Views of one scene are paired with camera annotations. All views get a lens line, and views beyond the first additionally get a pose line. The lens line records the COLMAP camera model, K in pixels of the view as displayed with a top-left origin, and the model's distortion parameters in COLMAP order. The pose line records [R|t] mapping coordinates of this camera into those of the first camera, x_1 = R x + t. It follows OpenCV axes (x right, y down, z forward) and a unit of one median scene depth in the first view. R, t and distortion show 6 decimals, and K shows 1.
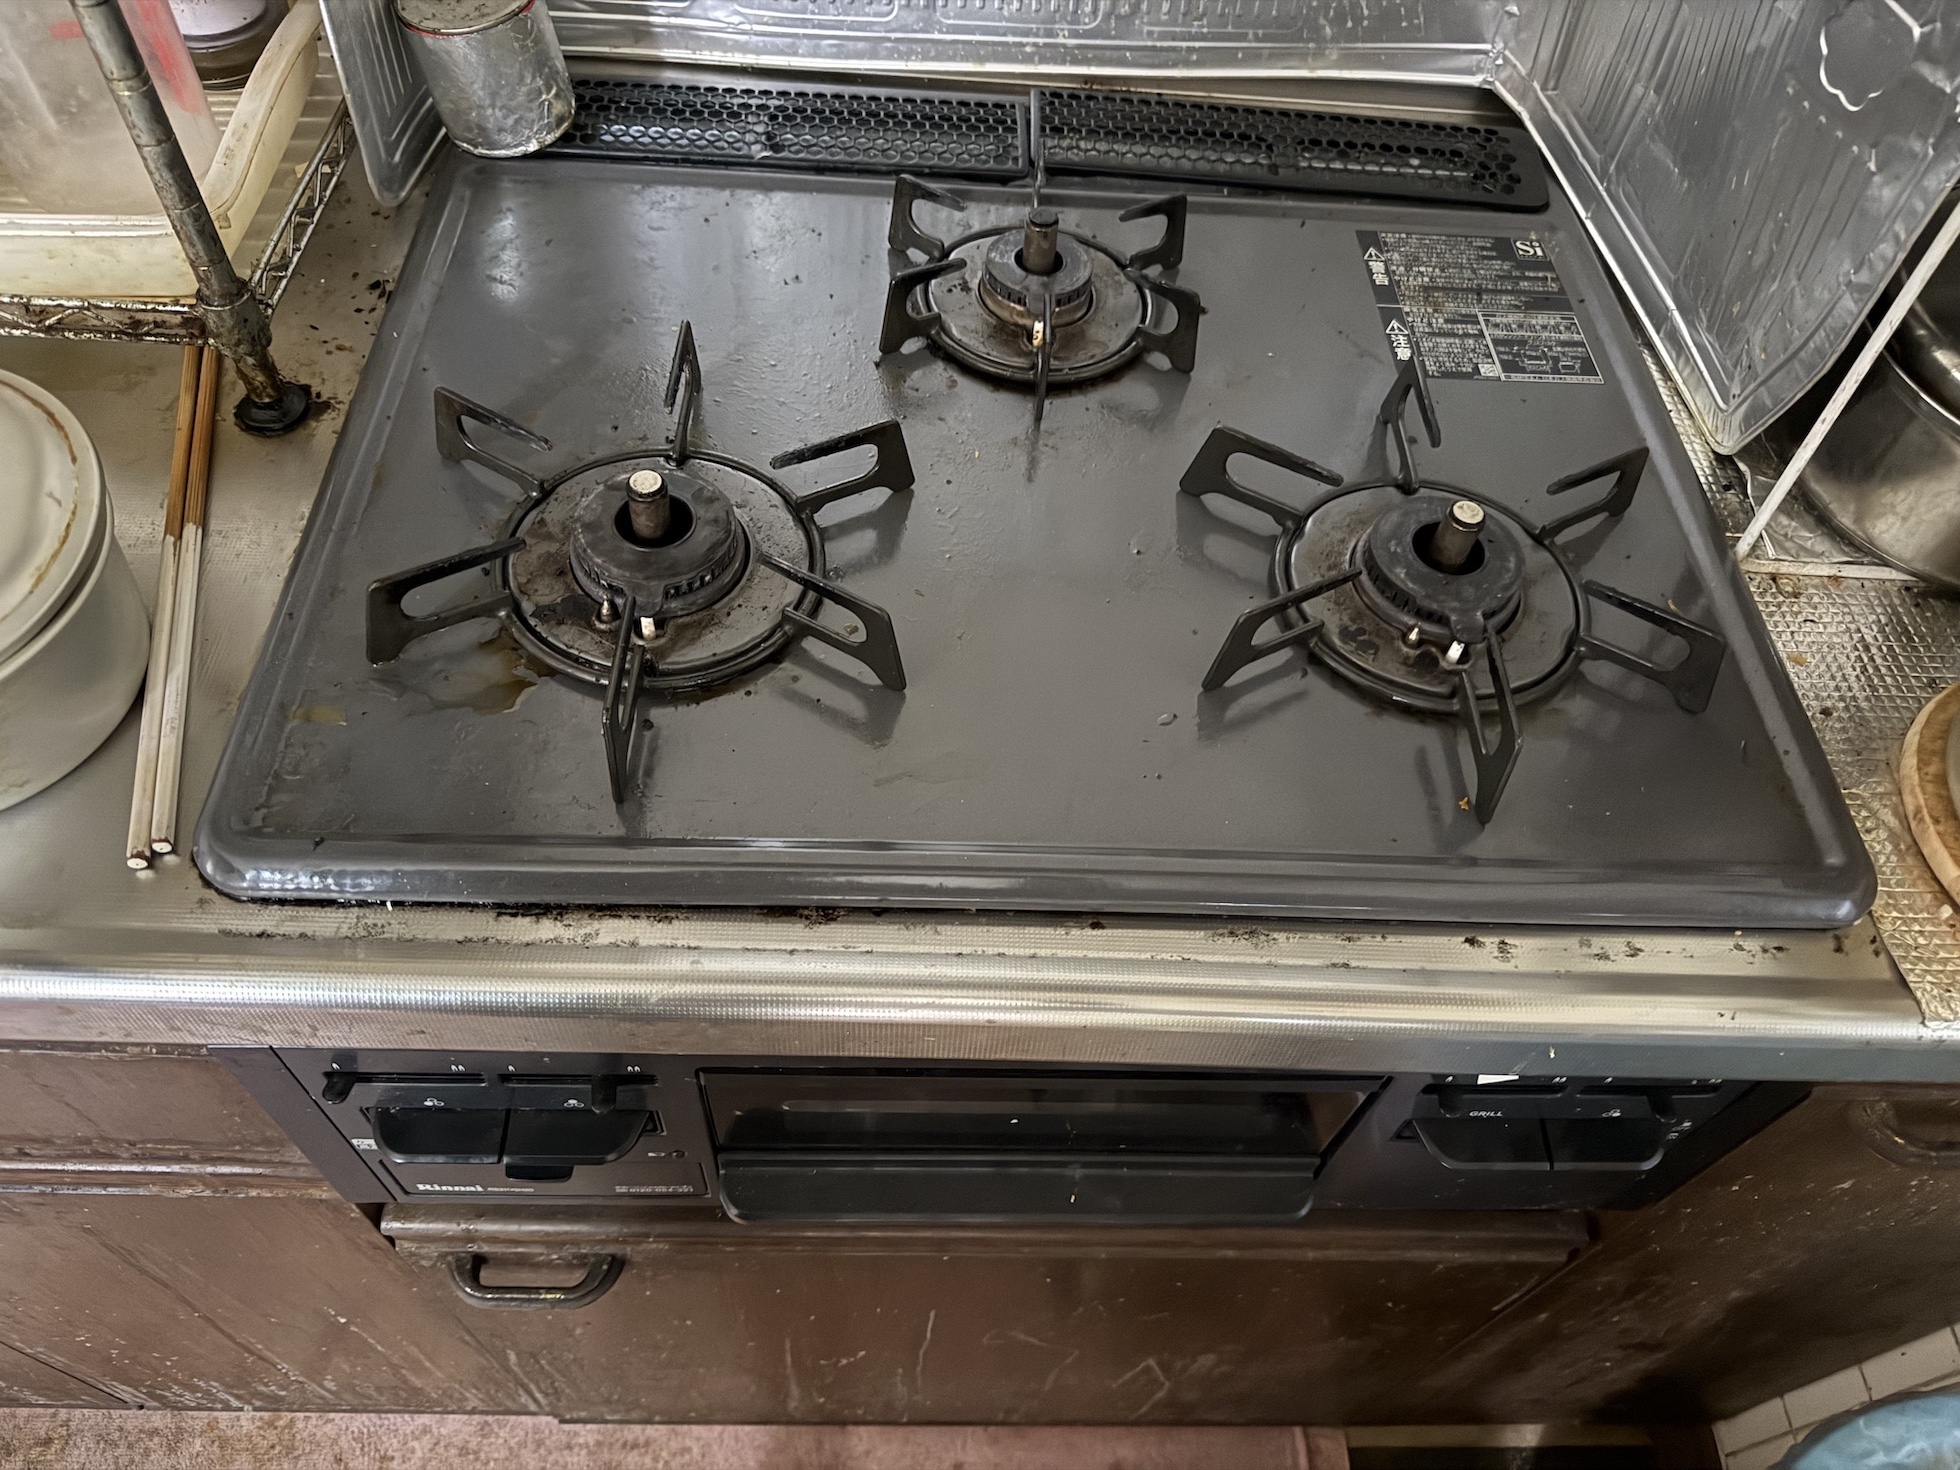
lens RADIAL K [[1413.5, 0, 968.6], [0, 1413.5, 735.0], [0, 0, 1]] dist [-0.011123, -0.006009]
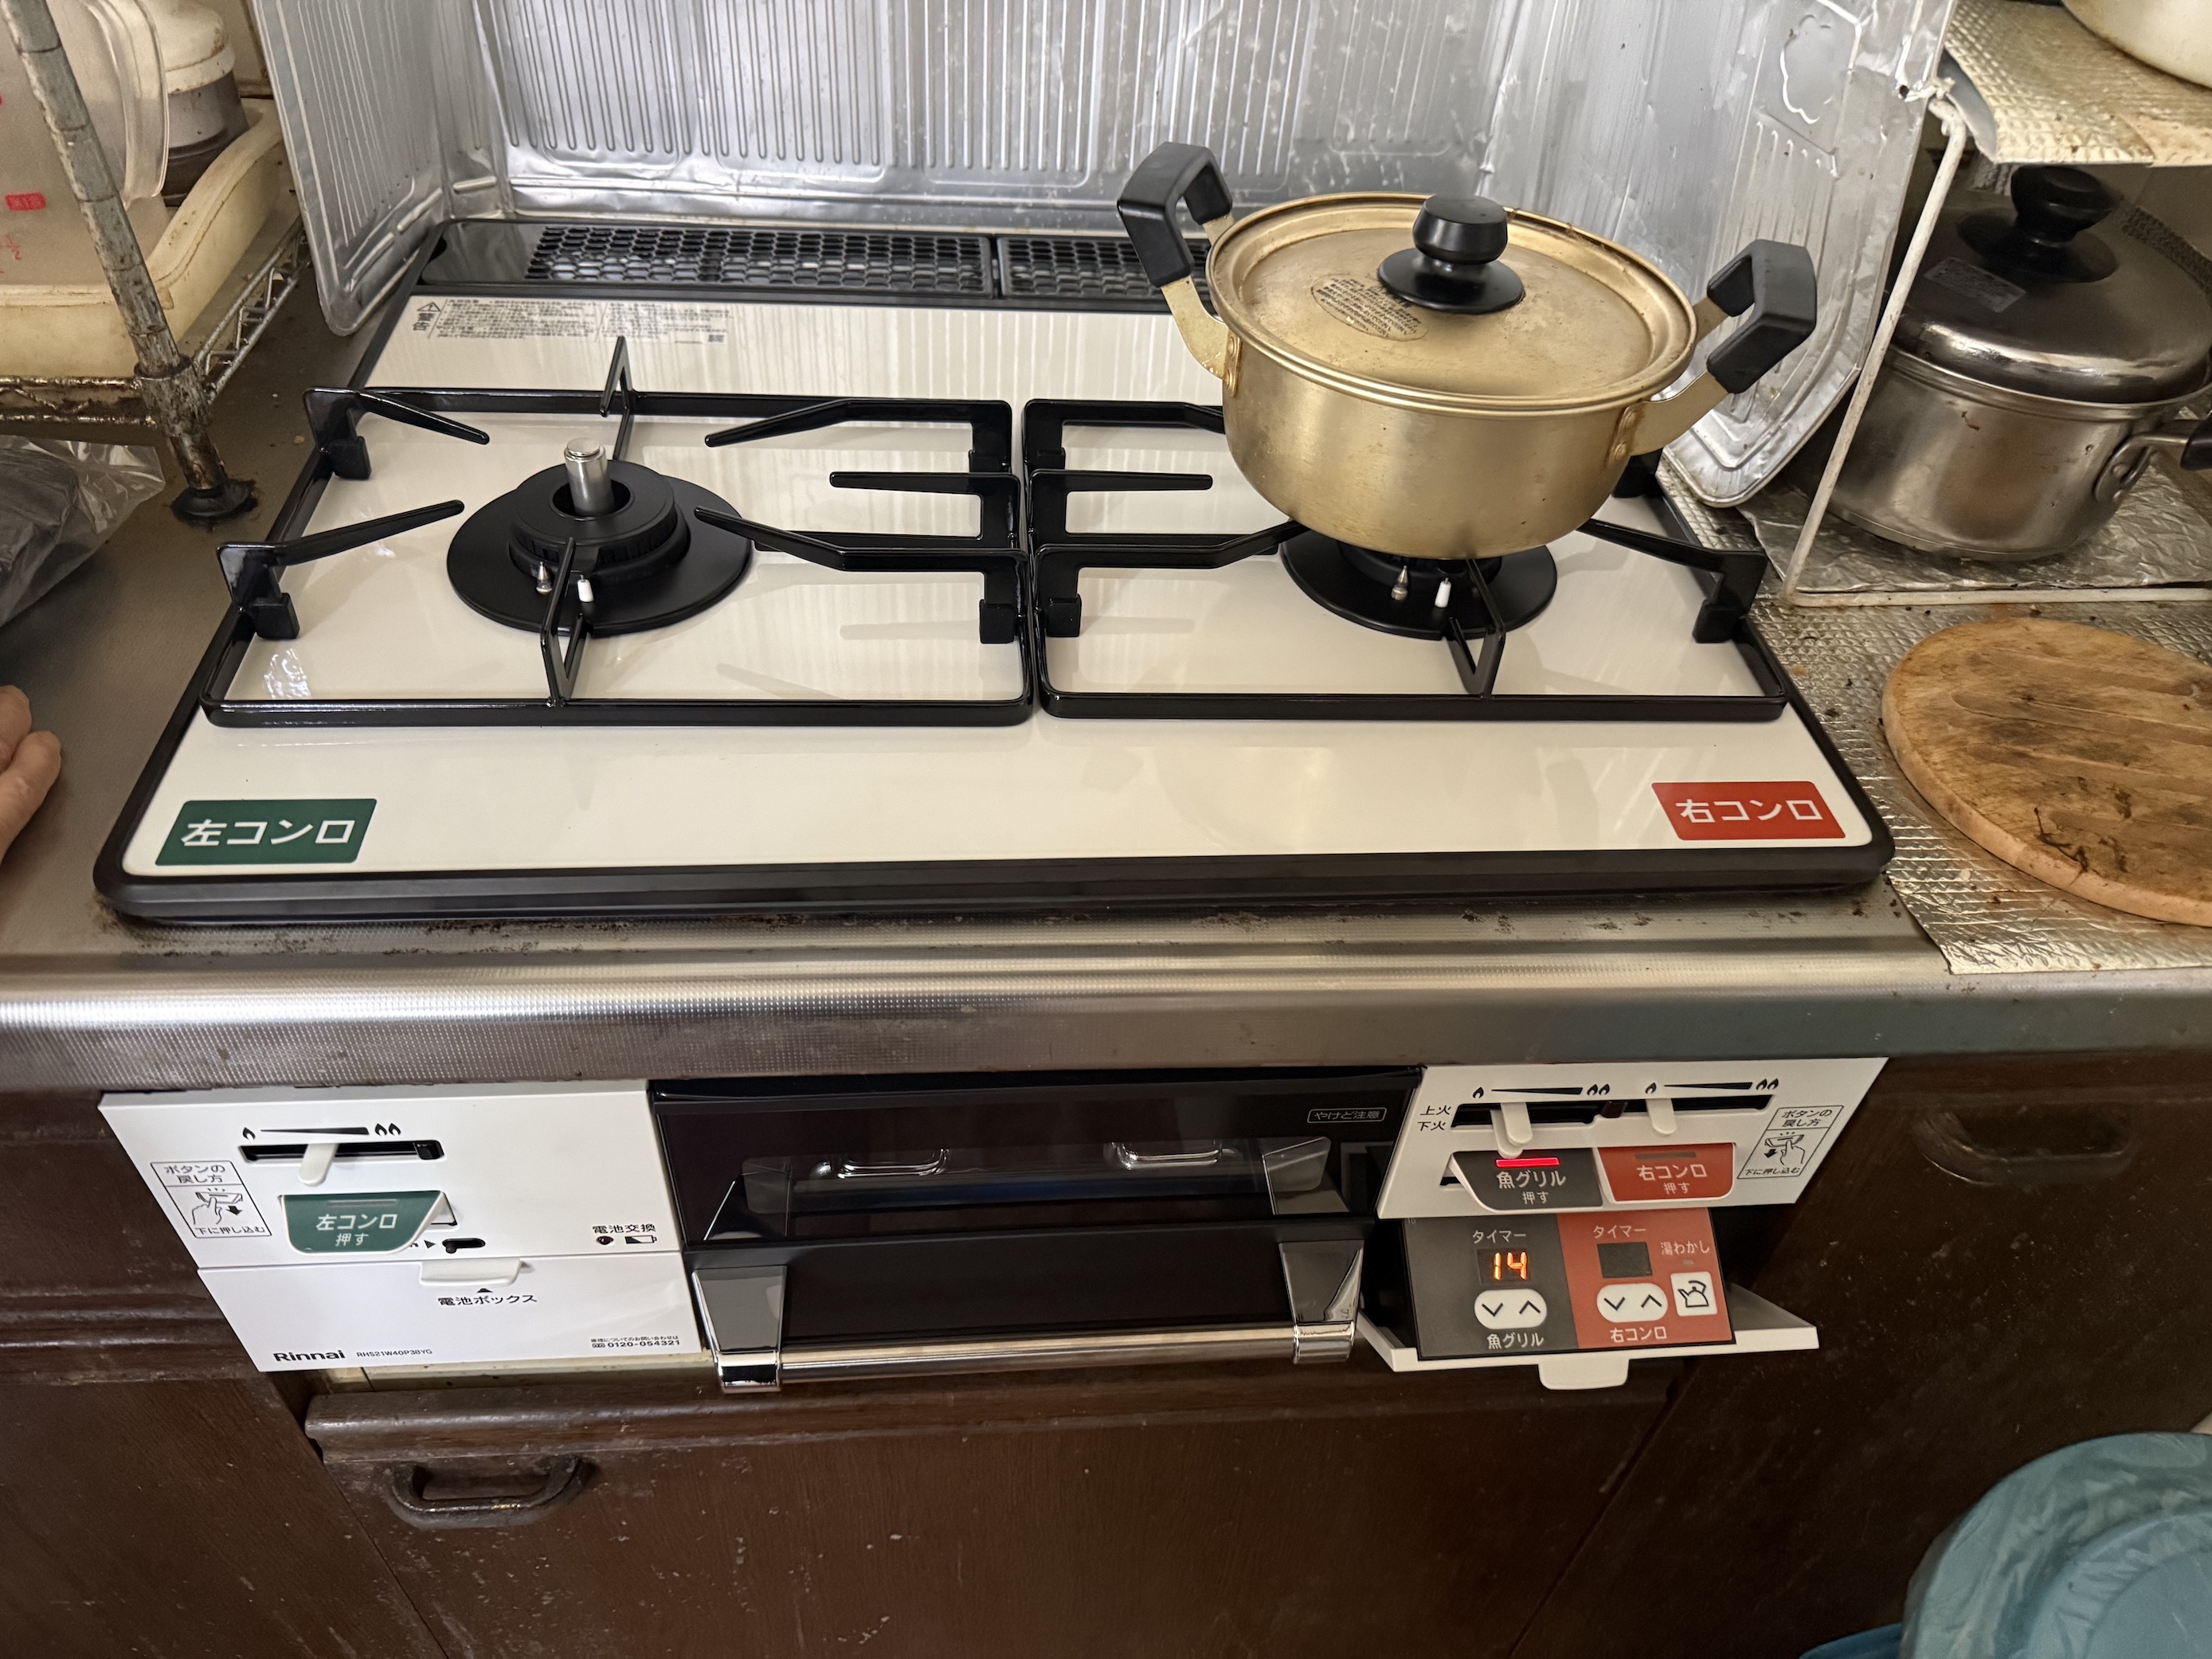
lens RADIAL K [[1595.1, 0, 1101.8], [0, 1595.1, 836.8], [0, 0, 1]] dist [-0.011123, -0.006009]
pose [[0.997741, -0.049062, 0.045885, 0.042024], [0.056276, 0.983466, -0.172126, 0.184596], [-0.036682, 0.174319, 0.984006, -0.038444]]
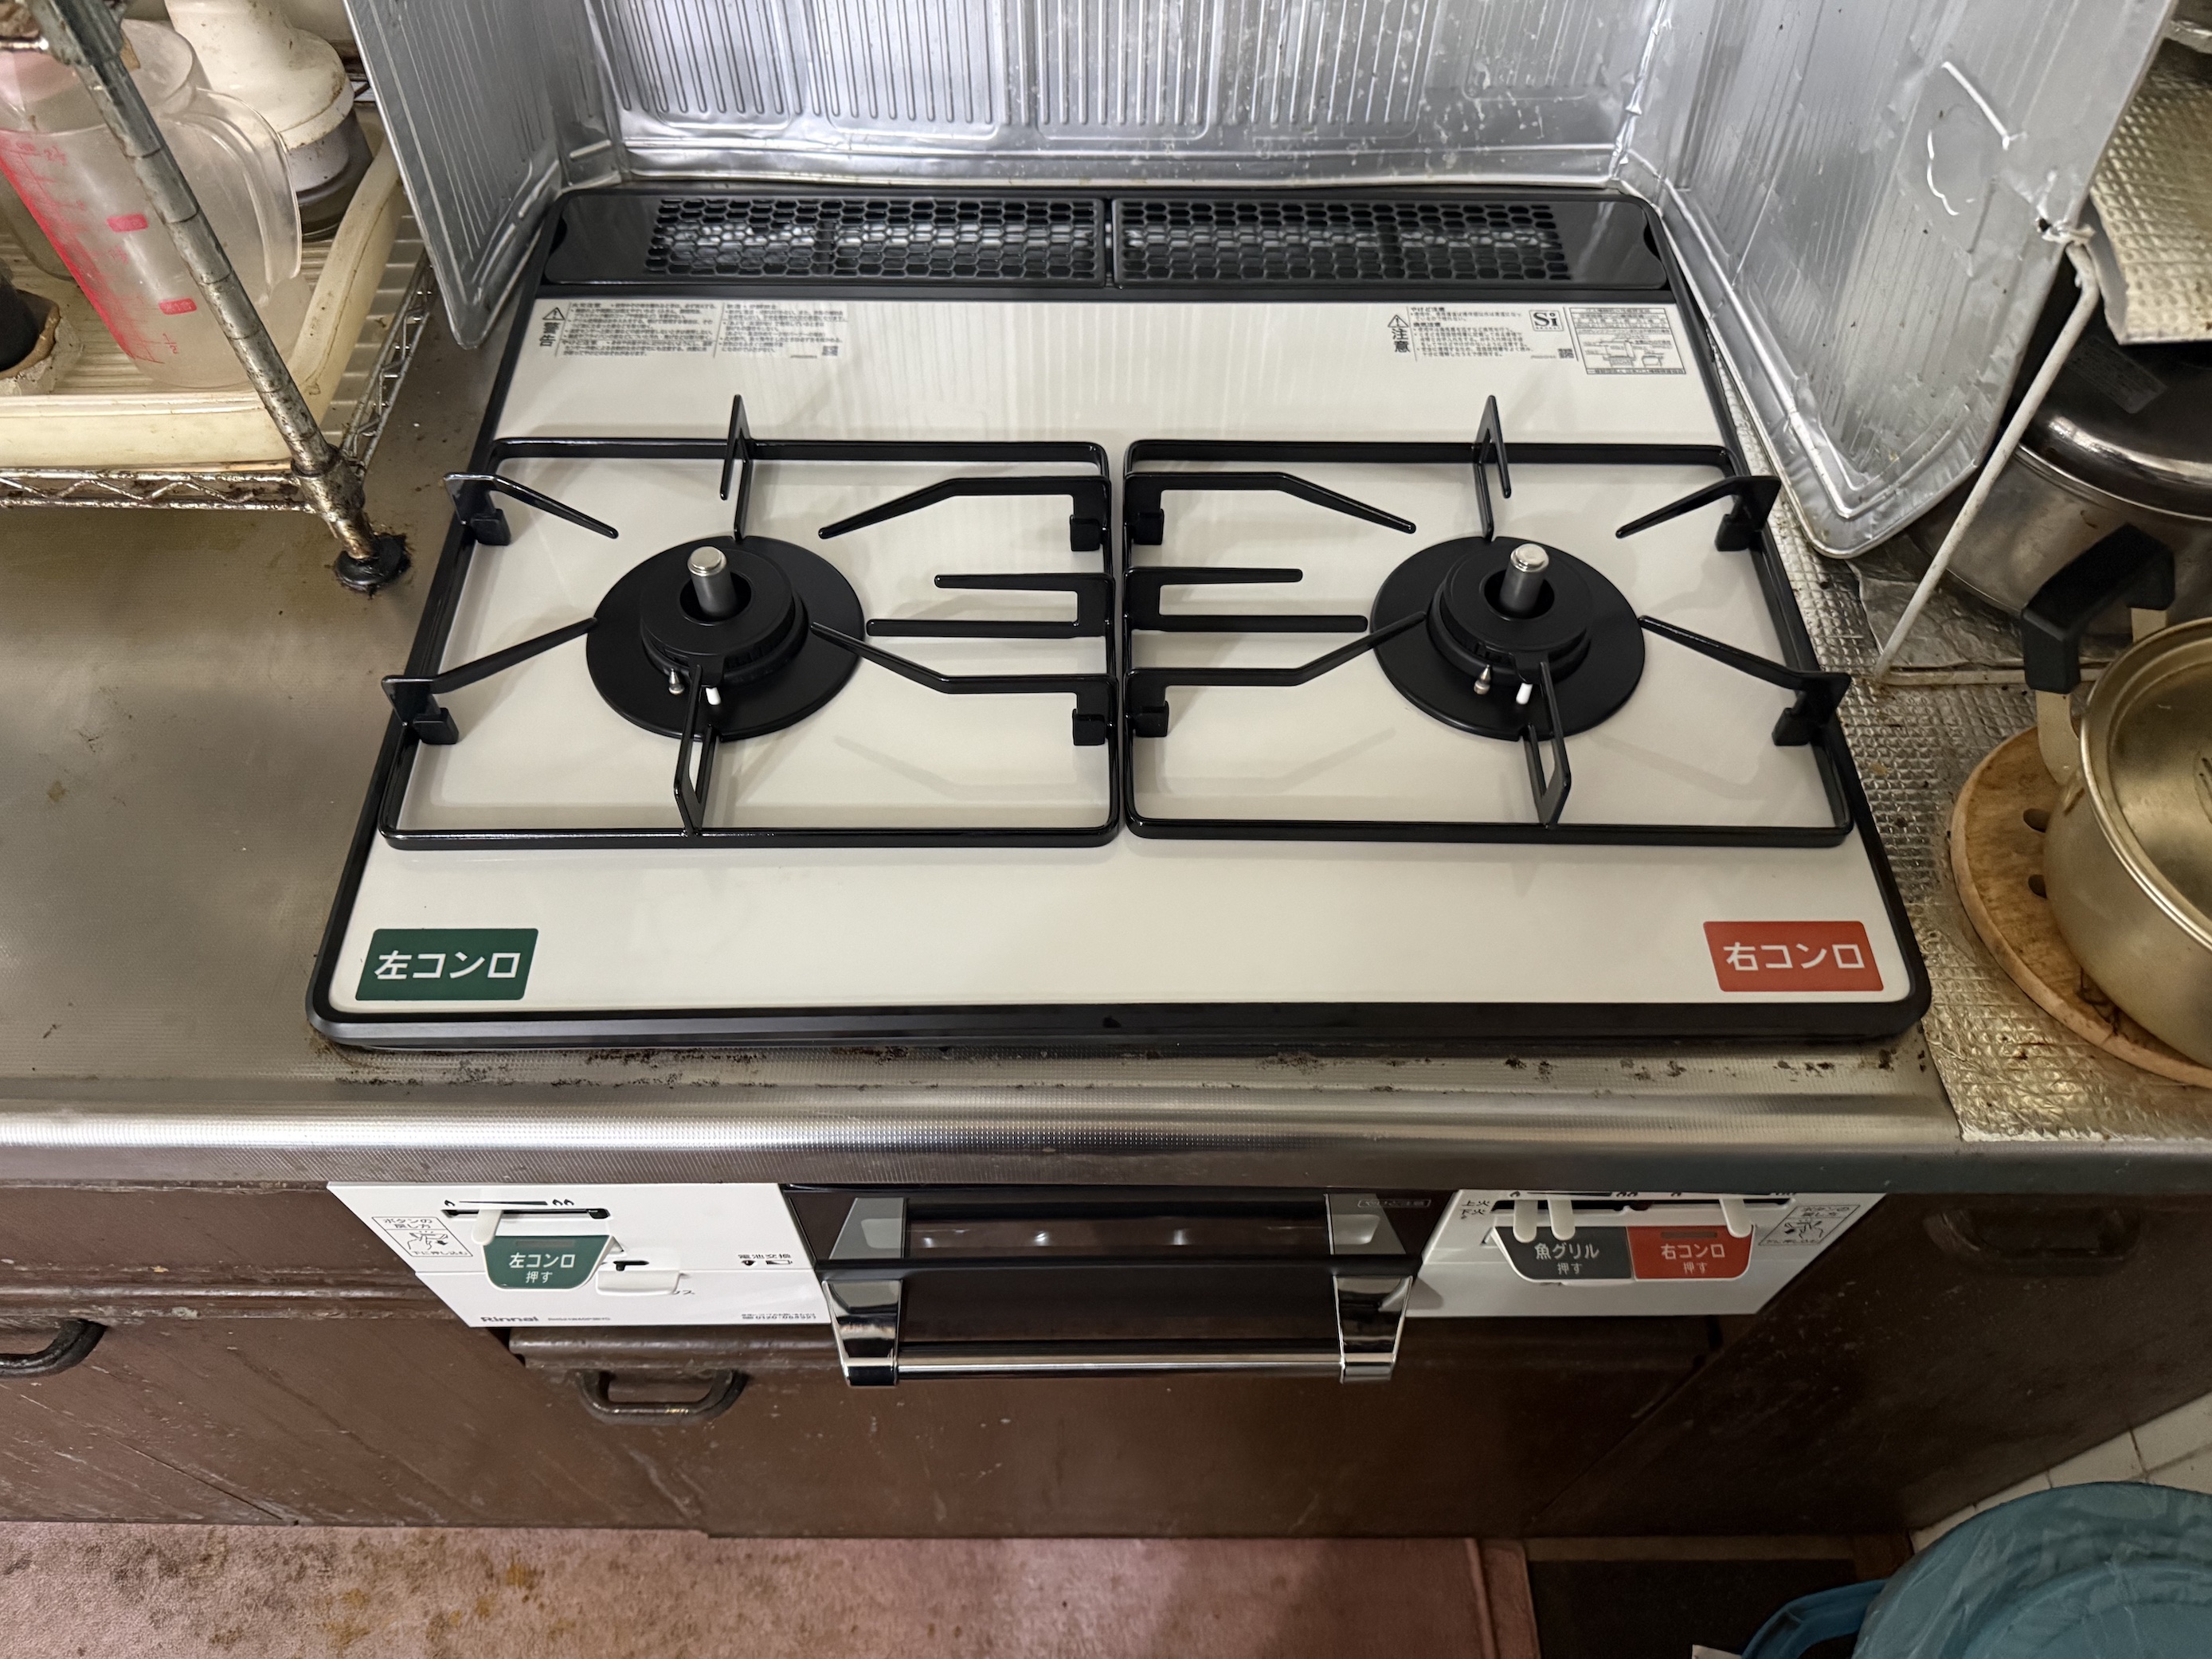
lens RADIAL K [[1595.1, 0, 1103.9], [0, 1595.1, 839.4], [0, 0, 1]] dist [-0.011123, -0.006009]
pose [[0.998333, -0.026303, -0.051375, 0.083631], [0.028113, 0.998998, 0.034826, -0.047498], [0.050407, -0.036212, 0.998072, -0.122696]]
